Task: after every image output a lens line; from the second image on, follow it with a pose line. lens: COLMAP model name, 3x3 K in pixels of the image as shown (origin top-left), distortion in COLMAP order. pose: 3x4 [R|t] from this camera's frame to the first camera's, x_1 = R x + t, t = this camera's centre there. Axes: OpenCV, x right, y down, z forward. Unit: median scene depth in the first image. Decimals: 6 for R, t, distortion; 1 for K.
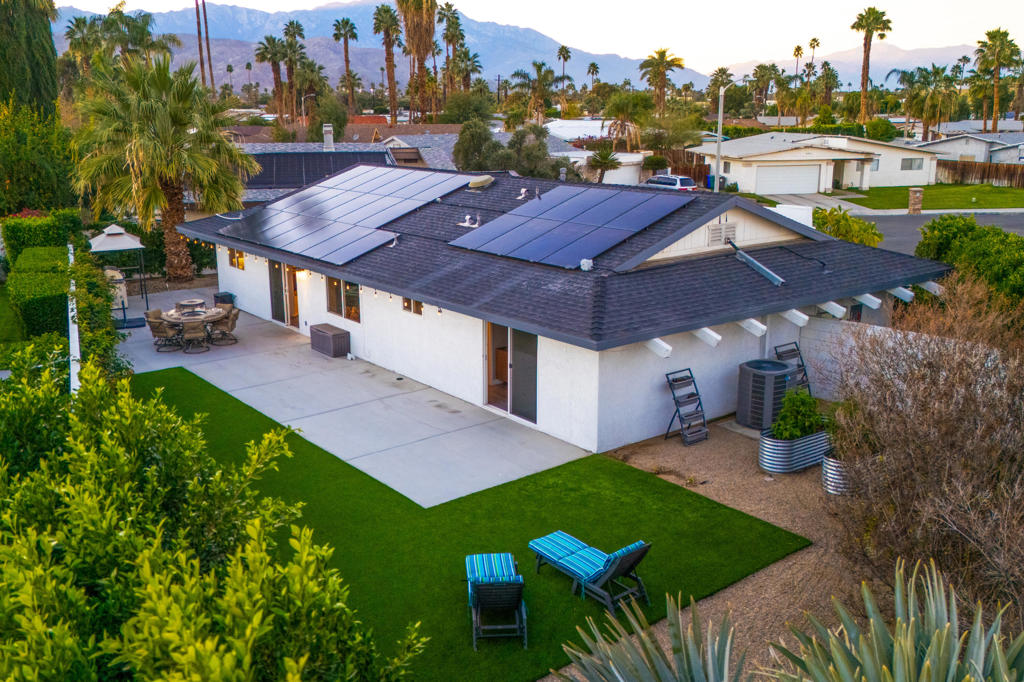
lens RADIAL K [[763.0, 0, 512.0], [0, 763.0, 341.0], [0, 0, 1]] dist [0.034921, -0.040291]
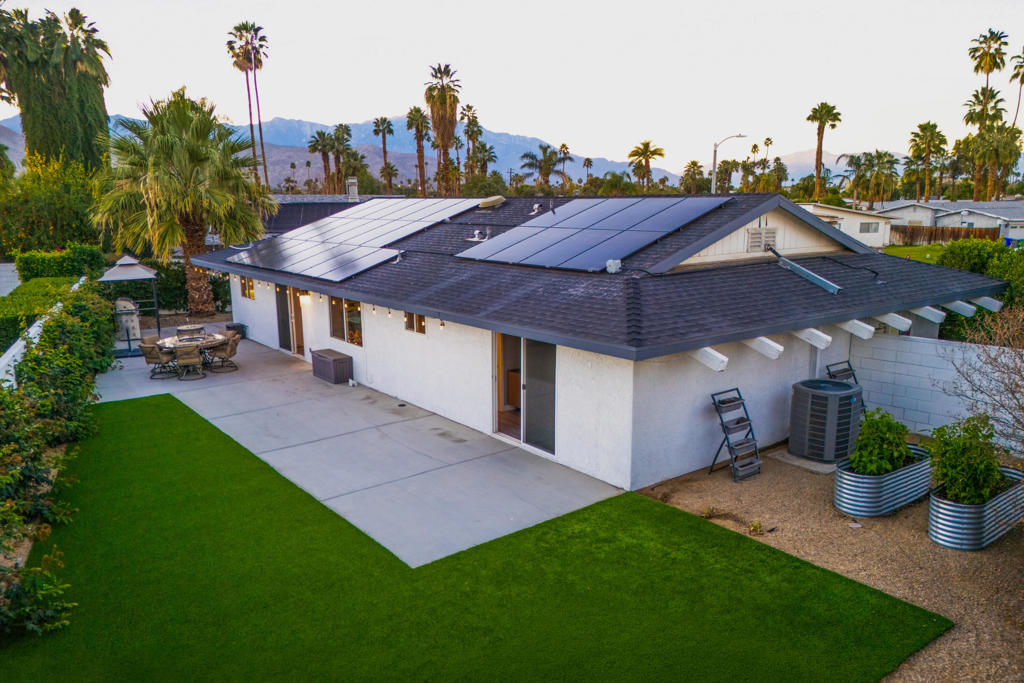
lens RADIAL K [[763.0, 0, 512.0], [0, 763.0, 341.5], [0, 0, 1]] dist [0.034921, -0.040291]
pose [[0.999866, -0.003975, -0.015865, -0.001563], [0.003352, 0.999229, -0.039109, 0.014735], [0.016009, 0.039050, 0.999109, 0.136907]]
